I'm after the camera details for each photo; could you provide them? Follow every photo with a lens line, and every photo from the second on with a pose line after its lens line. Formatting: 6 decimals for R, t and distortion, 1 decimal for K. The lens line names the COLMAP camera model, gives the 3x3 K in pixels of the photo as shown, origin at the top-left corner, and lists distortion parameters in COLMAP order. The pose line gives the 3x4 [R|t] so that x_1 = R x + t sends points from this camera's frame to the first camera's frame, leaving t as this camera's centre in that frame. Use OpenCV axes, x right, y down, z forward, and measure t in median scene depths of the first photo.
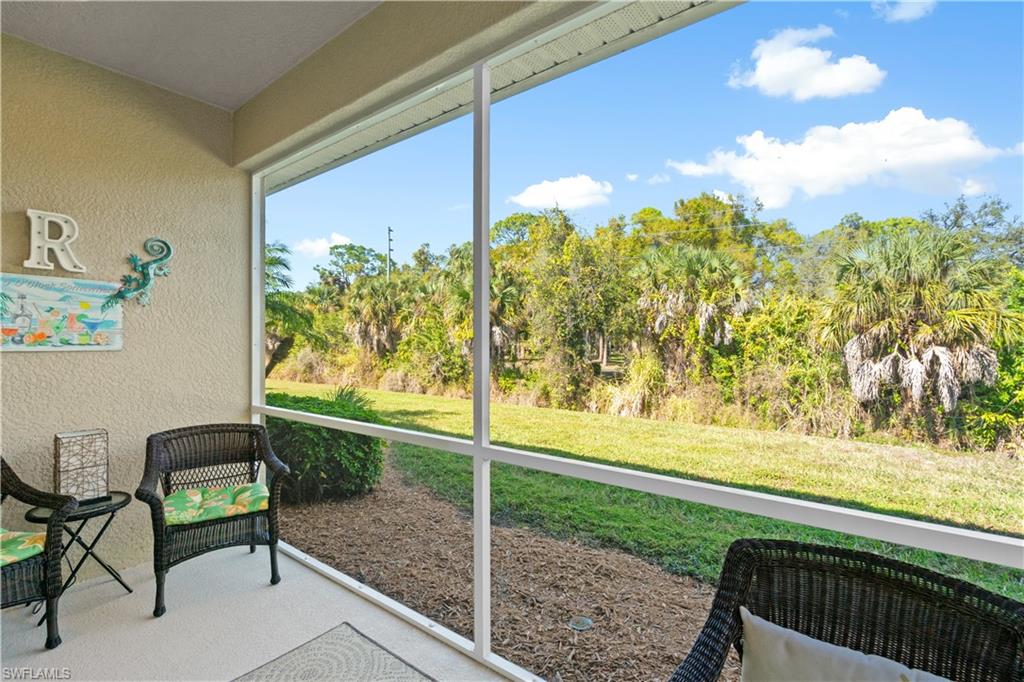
lens RADIAL K [[464.5, 0, 521.7], [0, 464.5, 342.7], [0, 0, 1]] dist [-0.013136, 0.006732]
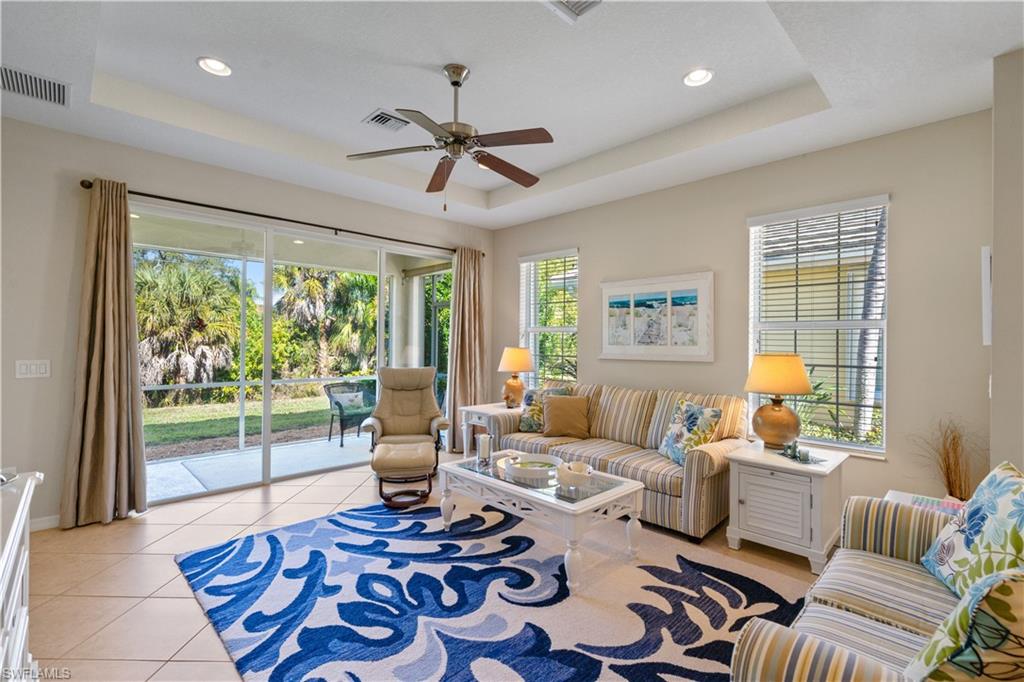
lens RADIAL K [[464.5, 0, 511.0], [0, 464.5, 343.8], [0, 0, 1]] dist [-0.013136, 0.006732]
pose [[0.126990, -0.001797, 0.991902, -0.434821], [-0.007921, 0.999965, 0.002826, -0.009450], [-0.991872, -0.008216, 0.126971, -0.179993]]
